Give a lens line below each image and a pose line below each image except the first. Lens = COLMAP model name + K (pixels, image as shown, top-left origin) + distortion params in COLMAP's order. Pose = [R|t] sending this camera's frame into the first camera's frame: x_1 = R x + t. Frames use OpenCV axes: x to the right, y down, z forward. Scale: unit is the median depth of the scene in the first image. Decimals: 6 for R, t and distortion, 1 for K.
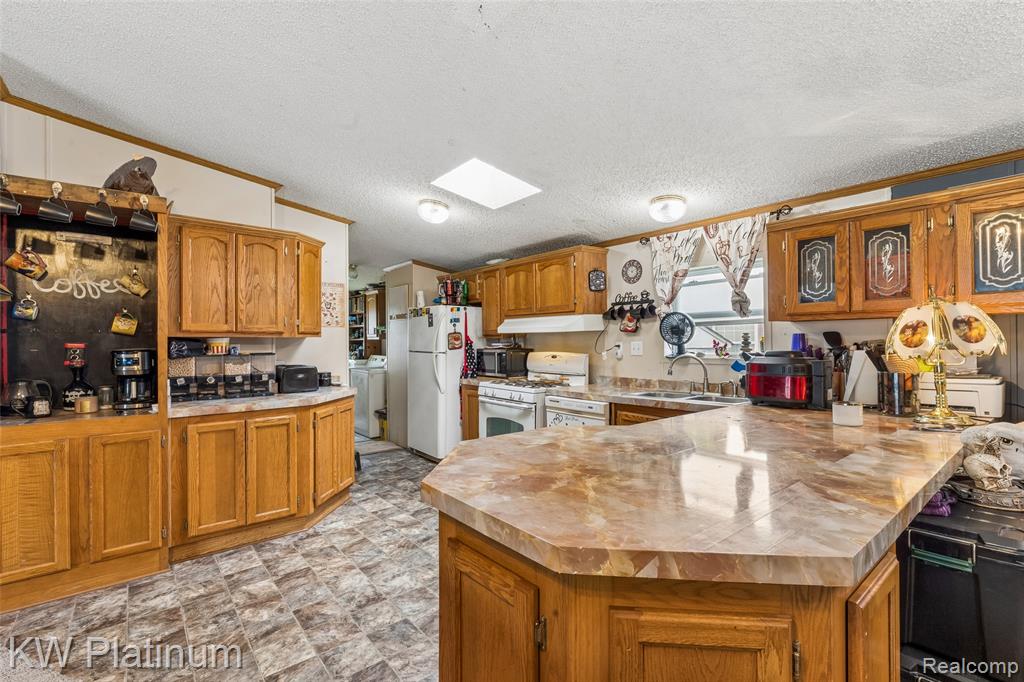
lens RADIAL K [[458.9, 0, 510.8], [0, 458.9, 338.4], [0, 0, 1]] dist [-0.004739, -0.000124]
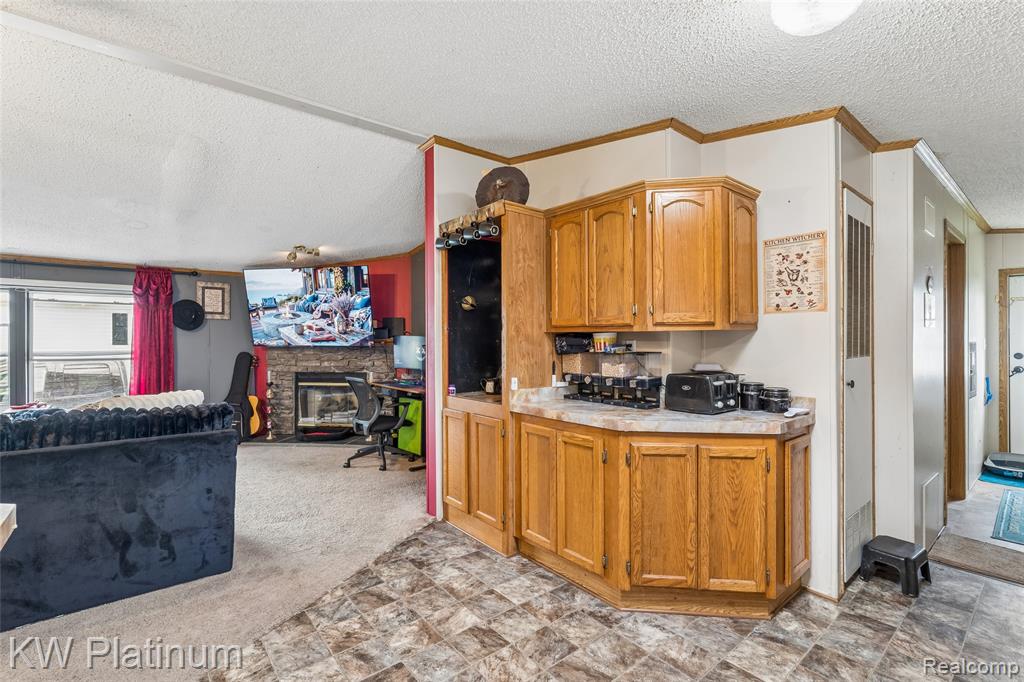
lens RADIAL K [[458.9, 0, 510.0], [0, 458.9, 340.1], [0, 0, 1]] dist [-0.004739, -0.000124]
pose [[-0.002413, 0.005576, -0.999982, 0.255354], [0.006878, 0.999961, 0.005560, 0.006716], [0.999973, -0.006865, -0.002452, 0.879740]]
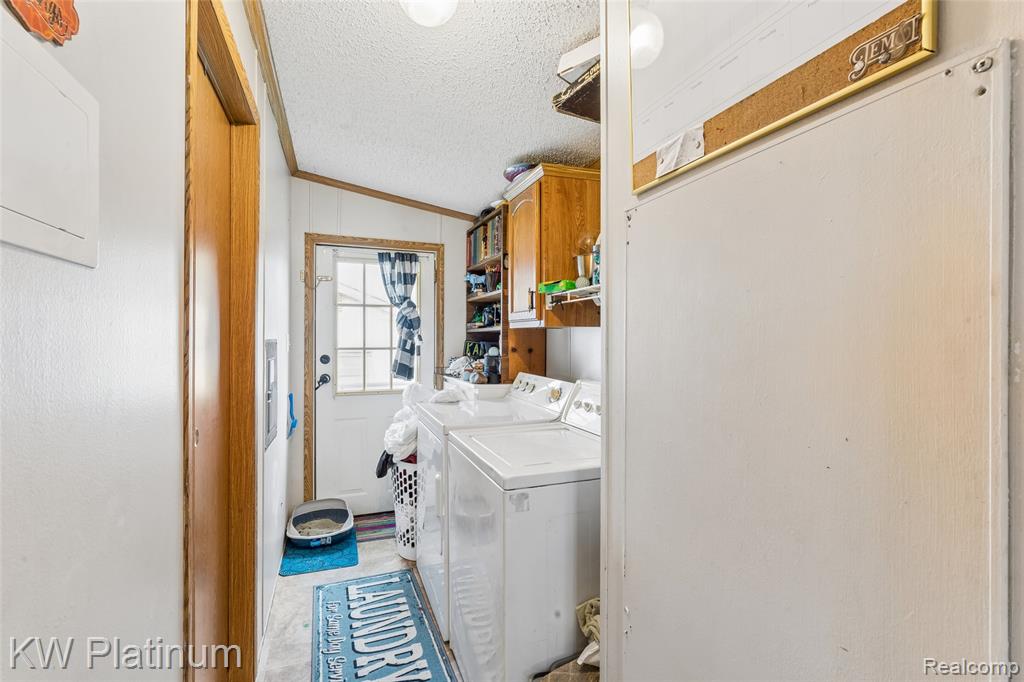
lens RADIAL K [[458.9, 0, 511.5], [0, 458.9, 337.4], [0, 0, 1]] dist [-0.004739, -0.000124]
pose [[0.951134, 0.010931, -0.308585, -0.509472], [-0.009075, 0.999931, 0.007448, 0.015928], [0.308645, -0.004284, 0.951167, 1.669653]]
